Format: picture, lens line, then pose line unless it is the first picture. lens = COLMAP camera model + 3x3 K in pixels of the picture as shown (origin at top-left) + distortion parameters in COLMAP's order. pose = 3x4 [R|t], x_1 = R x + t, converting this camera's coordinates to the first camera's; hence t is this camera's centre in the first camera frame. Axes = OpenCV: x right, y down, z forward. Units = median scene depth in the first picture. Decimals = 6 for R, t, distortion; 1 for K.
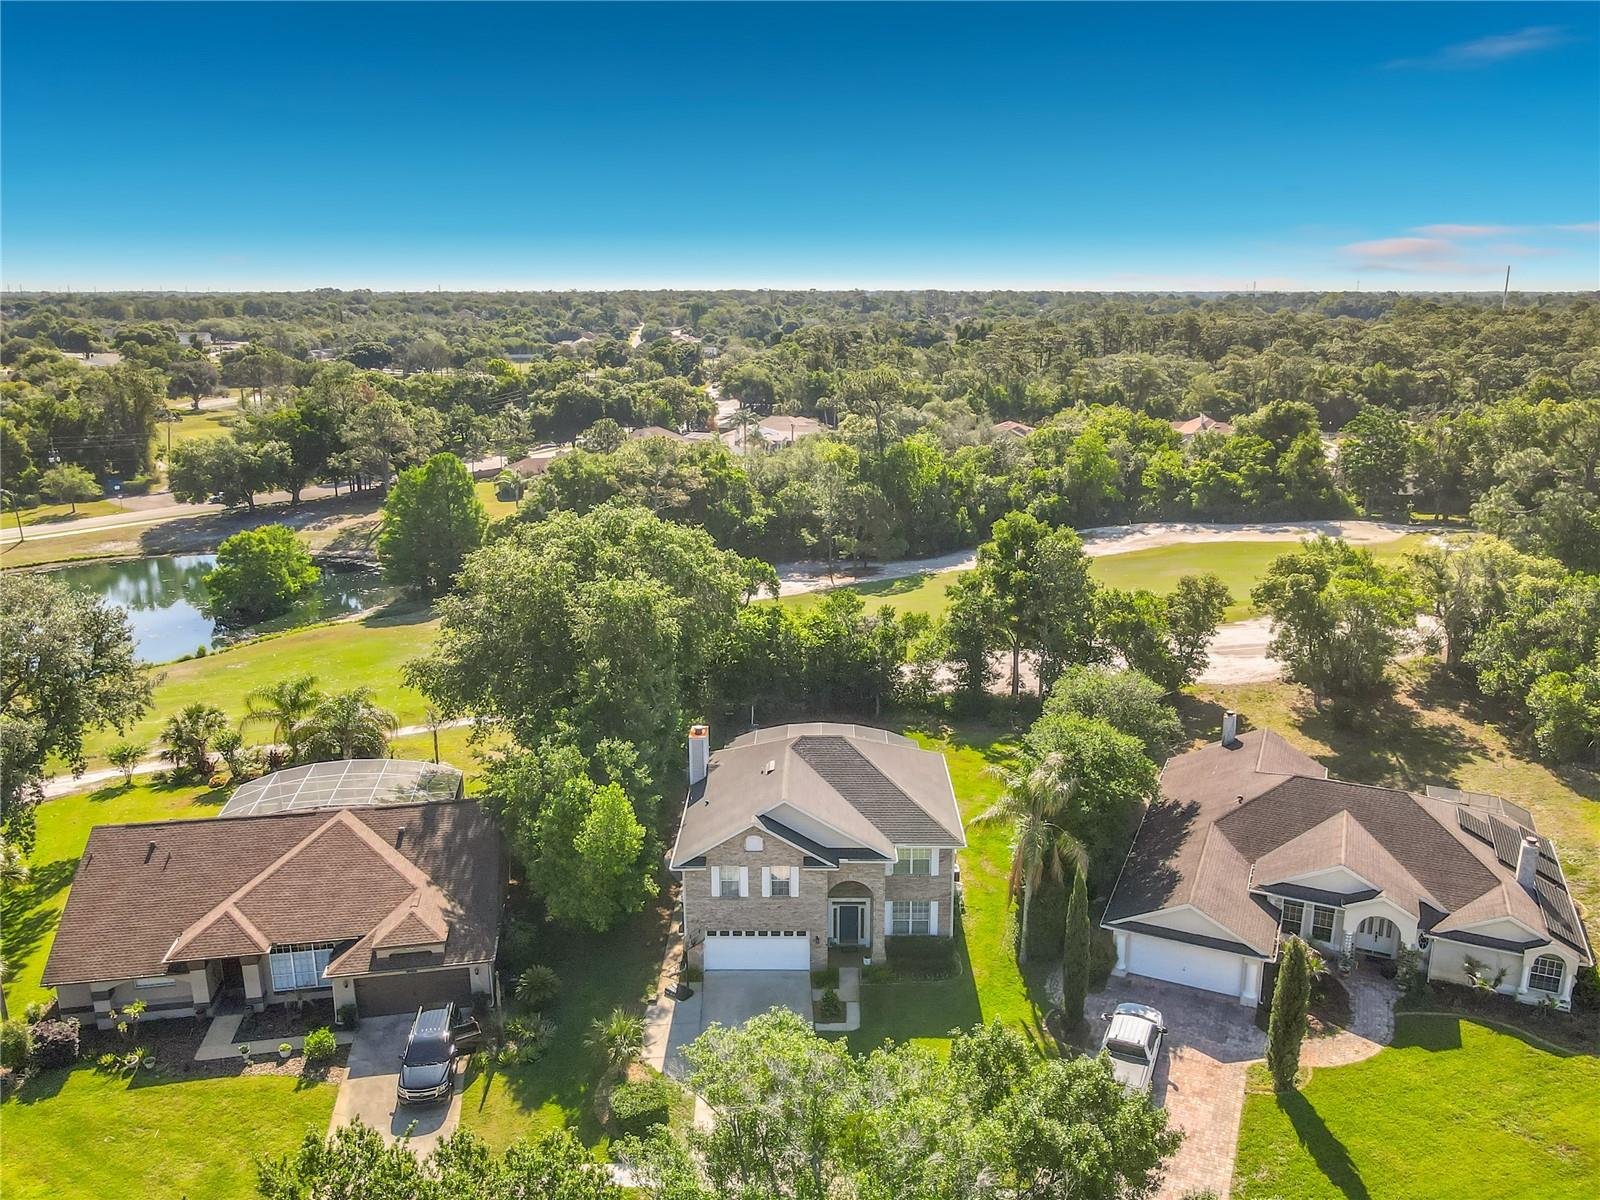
lens RADIAL K [[1147.5, 0, 816.8], [0, 1147.5, 682.1], [0, 0, 1]] dist [-0.008108, -0.001079]
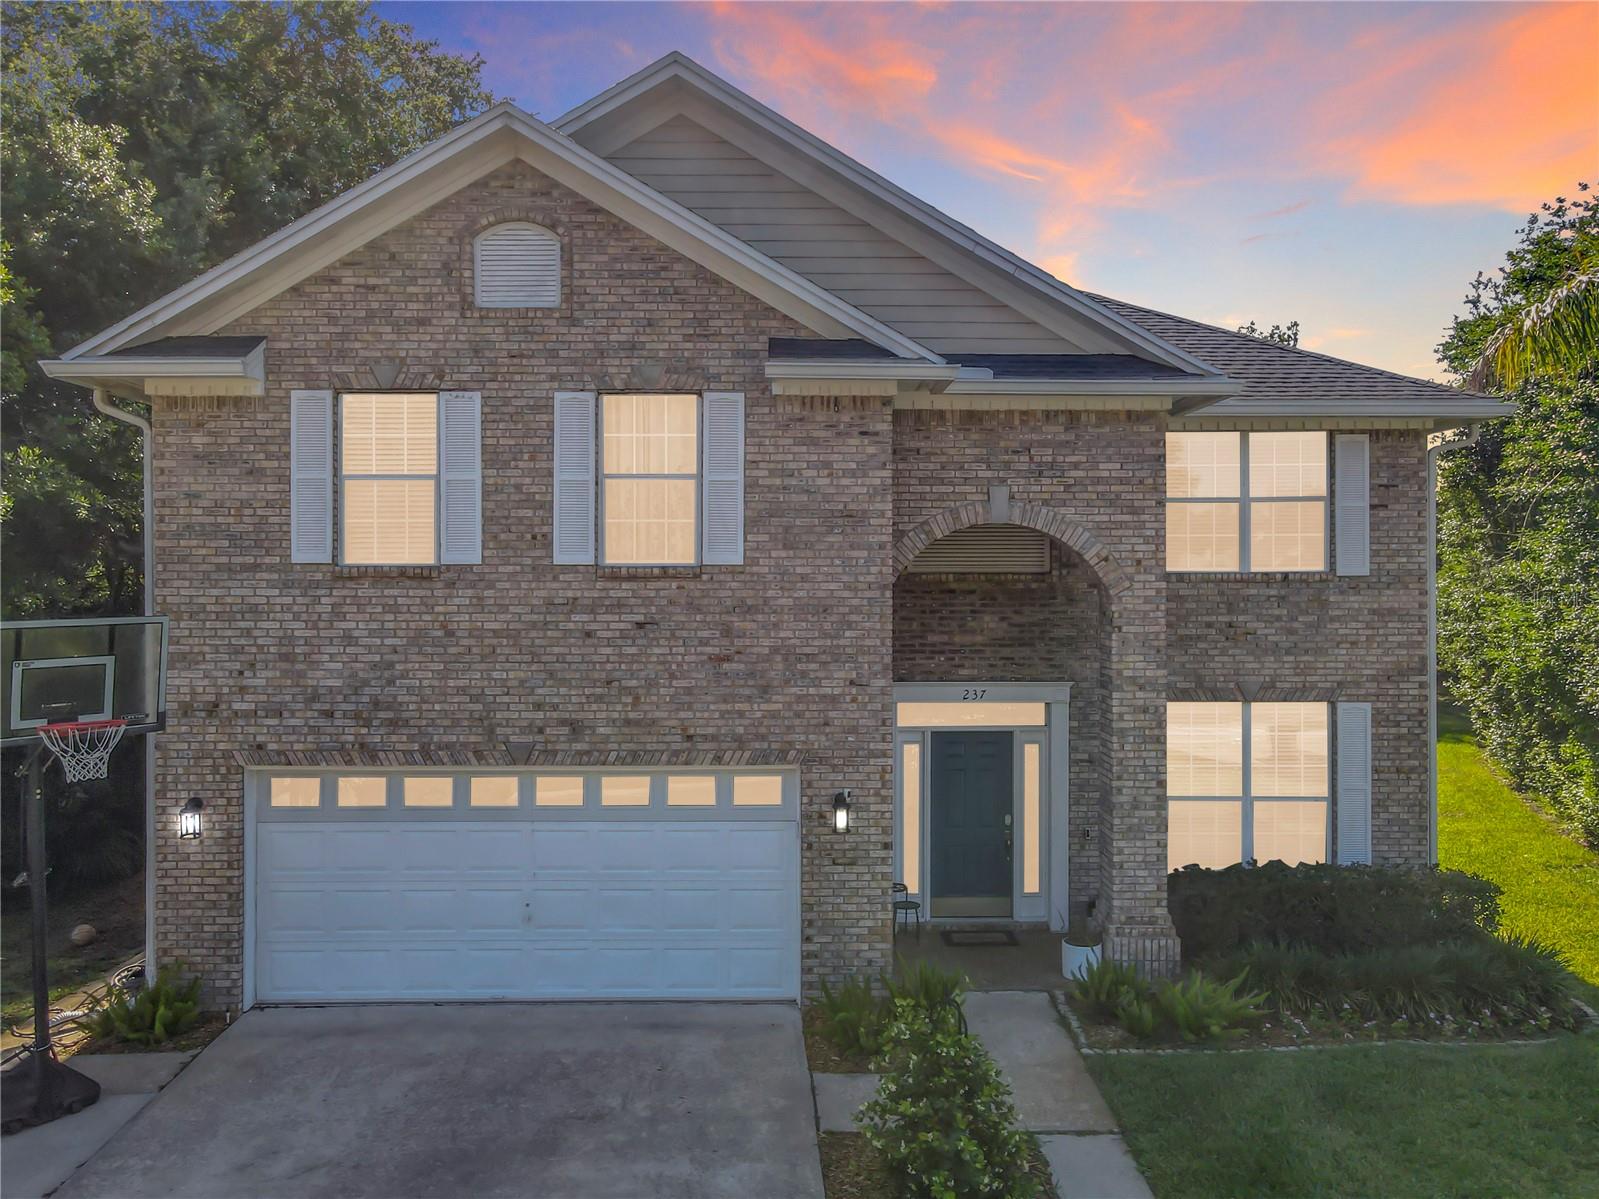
lens RADIAL K [[1112.5, 0, 798.6], [0, 1112.5, 717.3], [0, 0, 1]] dist [0.020116, 0.002114]
pose [[0.999954, -0.009086, 0.002924, -0.006949], [0.009528, 0.968230, -0.249881, 0.249272], [-0.000560, 0.249897, 0.968272, 0.794992]]
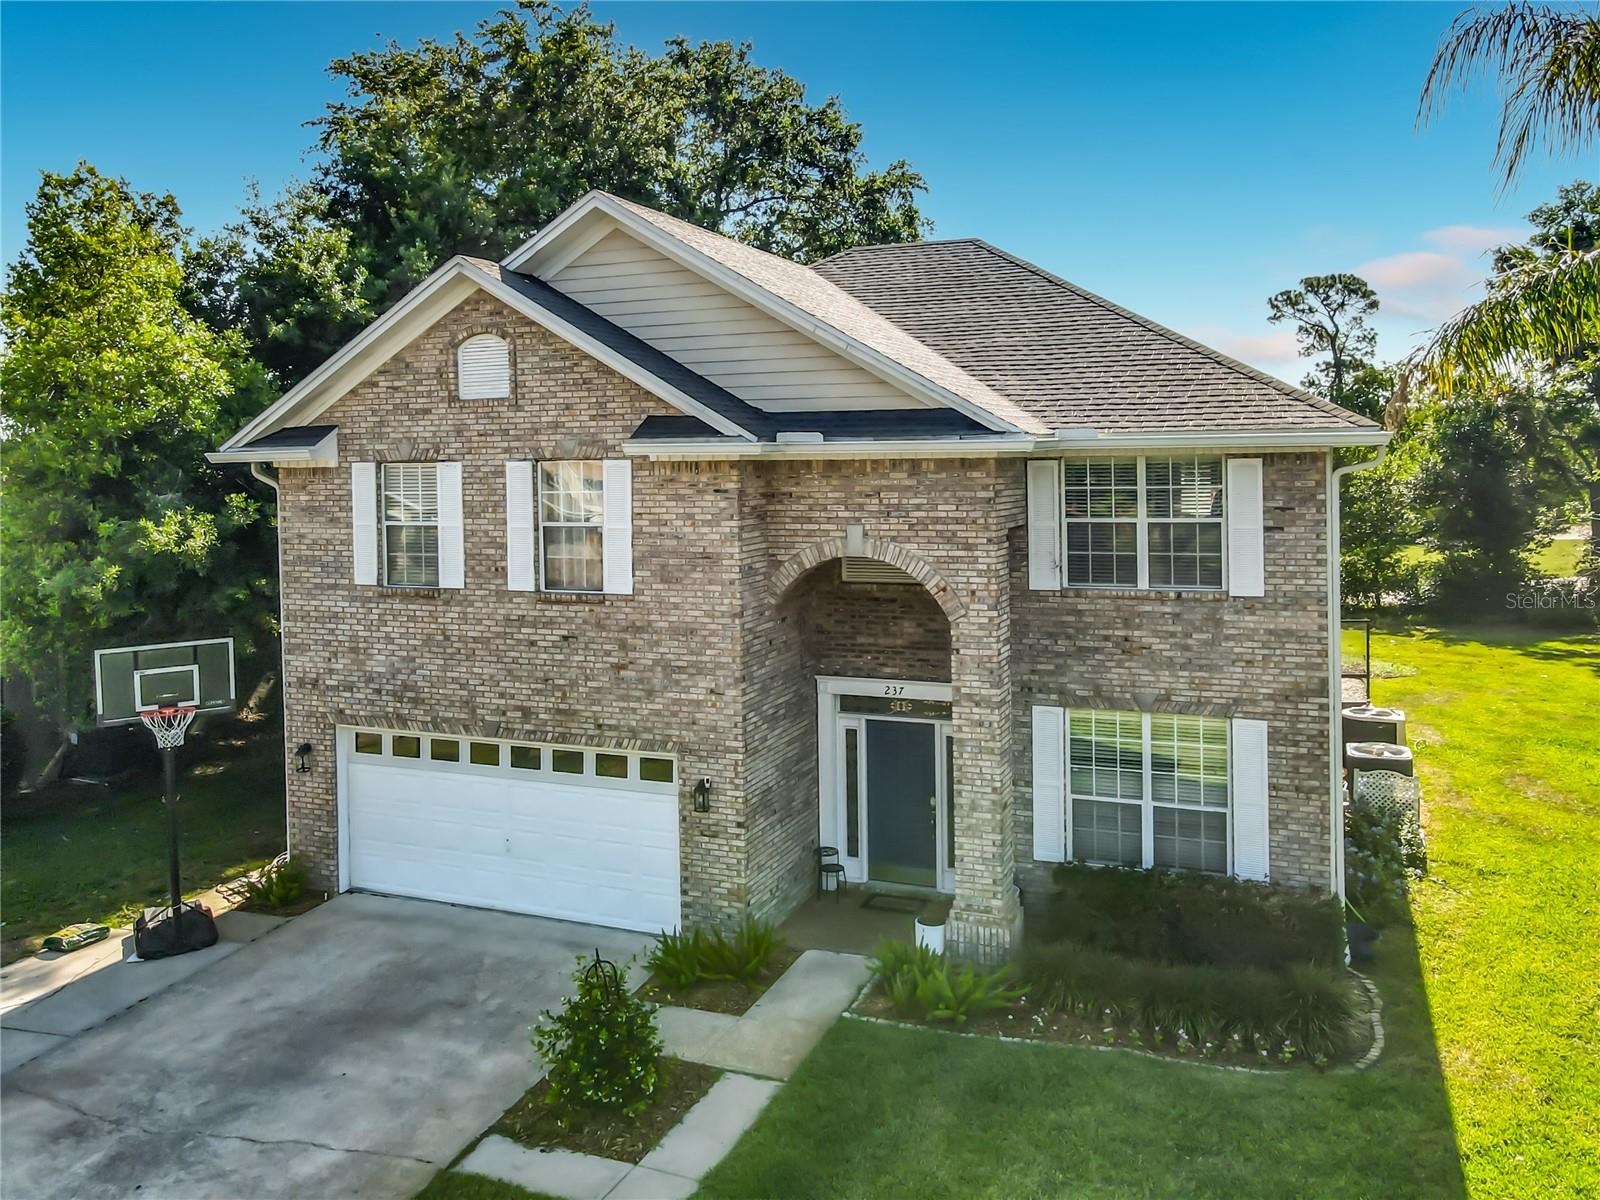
lens RADIAL K [[1190.4, 0, 864.9], [0, 1190.4, 633.5], [0, 0, 1]] dist [0.009903, 0.006753]
pose [[0.931233, 0.033579, -0.362874, 0.117662], [-0.108515, 0.976127, -0.188151, 0.228807], [0.347893, 0.214590, 0.912645, 0.759087]]
